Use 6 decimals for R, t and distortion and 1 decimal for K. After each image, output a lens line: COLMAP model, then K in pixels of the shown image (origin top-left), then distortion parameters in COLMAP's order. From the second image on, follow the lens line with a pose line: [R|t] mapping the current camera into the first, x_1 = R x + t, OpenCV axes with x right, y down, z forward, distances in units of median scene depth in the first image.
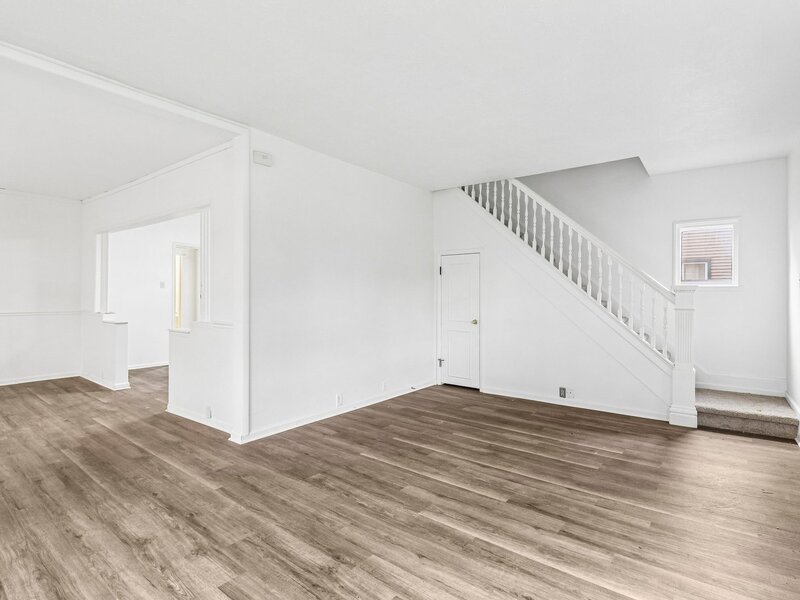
lens RADIAL K [[425.6, 0, 404.5], [0, 425.6, 295.4], [0, 0, 1]] dist [0.001165, -0.014489]
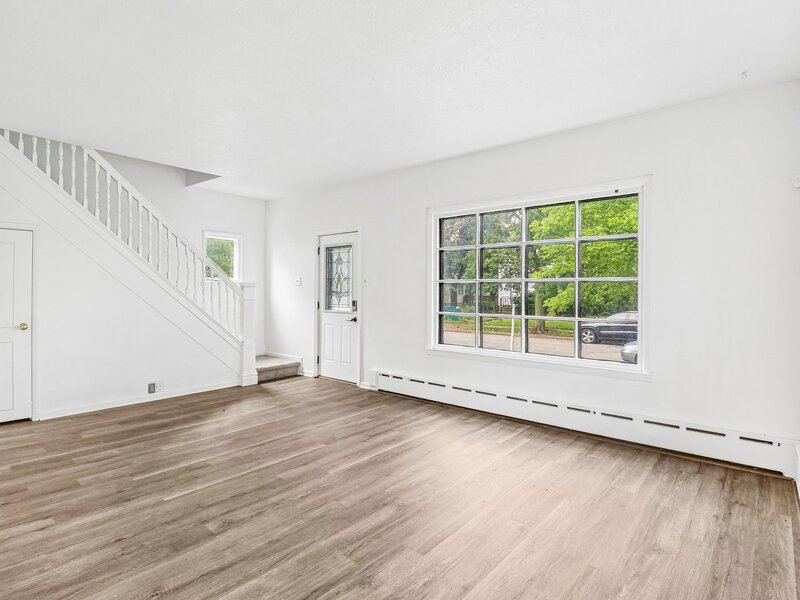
lens RADIAL K [[425.6, 0, 404.5], [0, 425.6, 295.4], [0, 0, 1]] dist [0.001165, -0.014489]
pose [[0.032267, -0.014884, 0.999368, -0.902896], [-0.005904, 0.999869, 0.015082, -0.007552], [-0.999462, -0.006387, 0.032175, 0.591410]]
